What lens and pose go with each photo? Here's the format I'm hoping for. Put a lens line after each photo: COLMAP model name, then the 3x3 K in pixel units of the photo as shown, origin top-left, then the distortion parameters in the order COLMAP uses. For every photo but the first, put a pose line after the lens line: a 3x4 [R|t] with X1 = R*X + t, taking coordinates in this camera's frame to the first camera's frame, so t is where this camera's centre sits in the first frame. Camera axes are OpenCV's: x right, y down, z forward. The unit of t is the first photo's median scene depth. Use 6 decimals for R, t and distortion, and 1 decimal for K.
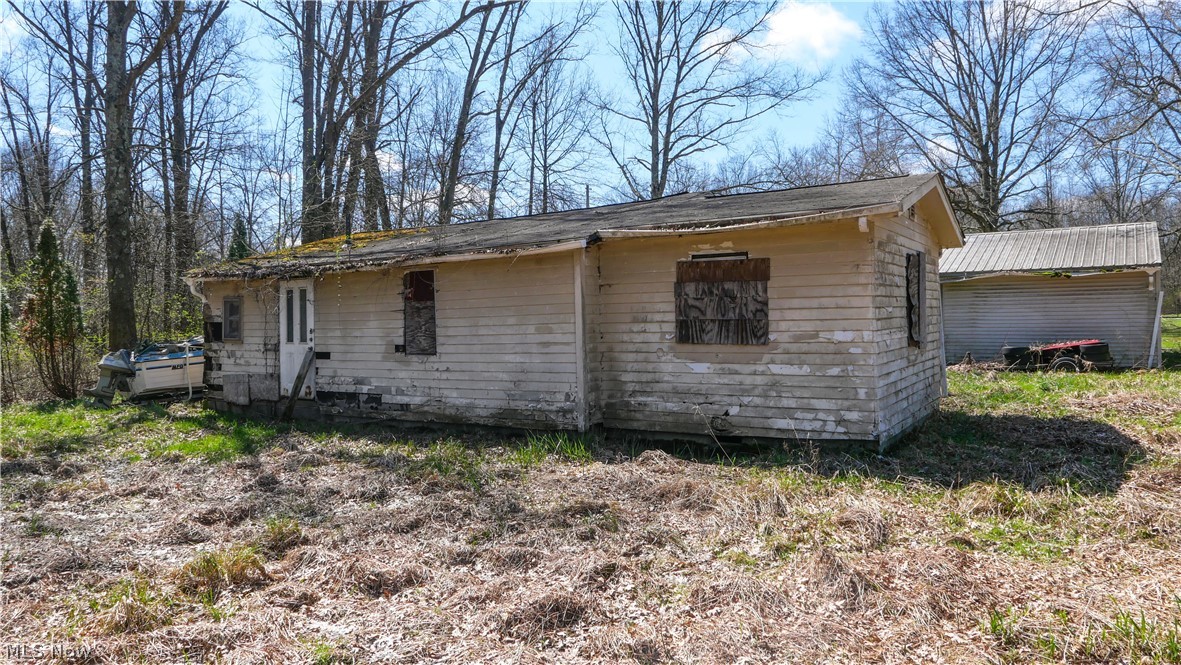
lens RADIAL K [[771.1, 0, 590.5], [0, 771.1, 332.5], [0, 0, 1]] dist [-0.005769, 0.001637]
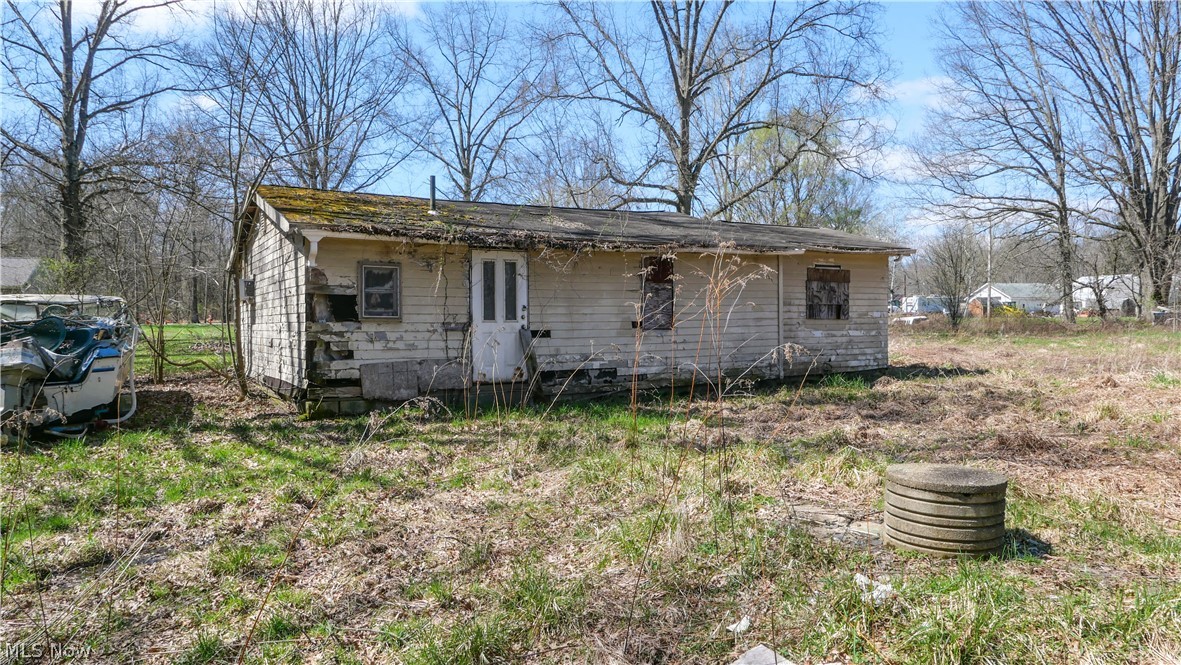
lens RADIAL K [[771.1, 0, 590.5], [0, 771.1, 332.5], [0, 0, 1]] dist [-0.005769, 0.001637]
pose [[0.472557, -0.006896, 0.881273, -1.381707], [0.008321, 0.999960, 0.003363, 0.030463], [-0.881261, 0.005744, 0.472595, 0.590770]]
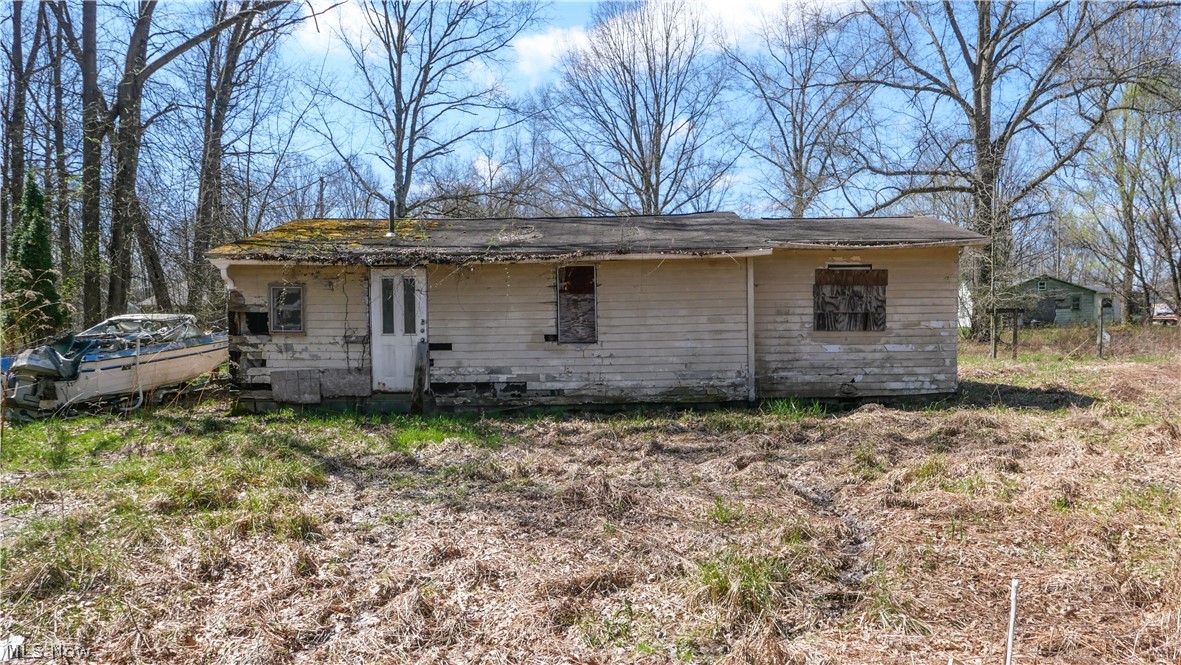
lens RADIAL K [[762.1, 0, 618.8], [0, 762.1, 363.5], [0, 0, 1]] dist [-0.007462, -0.000166]
pose [[0.845780, -0.022411, 0.533061, -0.806153], [0.003779, 0.999344, 0.036018, 0.020509], [-0.533519, -0.028449, 0.845310, 0.061823]]
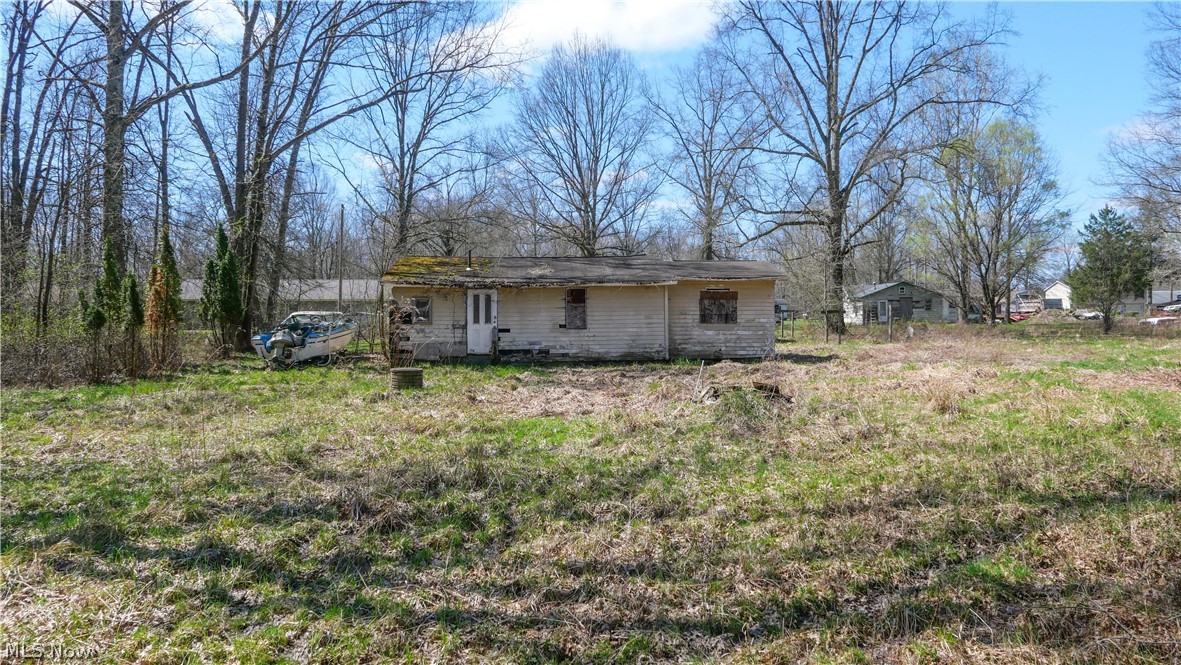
lens RADIAL K [[734.6, 0, 593.8], [0, 734.6, 313.9], [0, 0, 1]] dist [0.002631, 0.000479]
pose [[0.809058, 0.014135, 0.587559, -1.455498], [-0.001477, 0.999756, -0.022018, 0.033968], [-0.587727, 0.016946, 0.808882, -0.681368]]
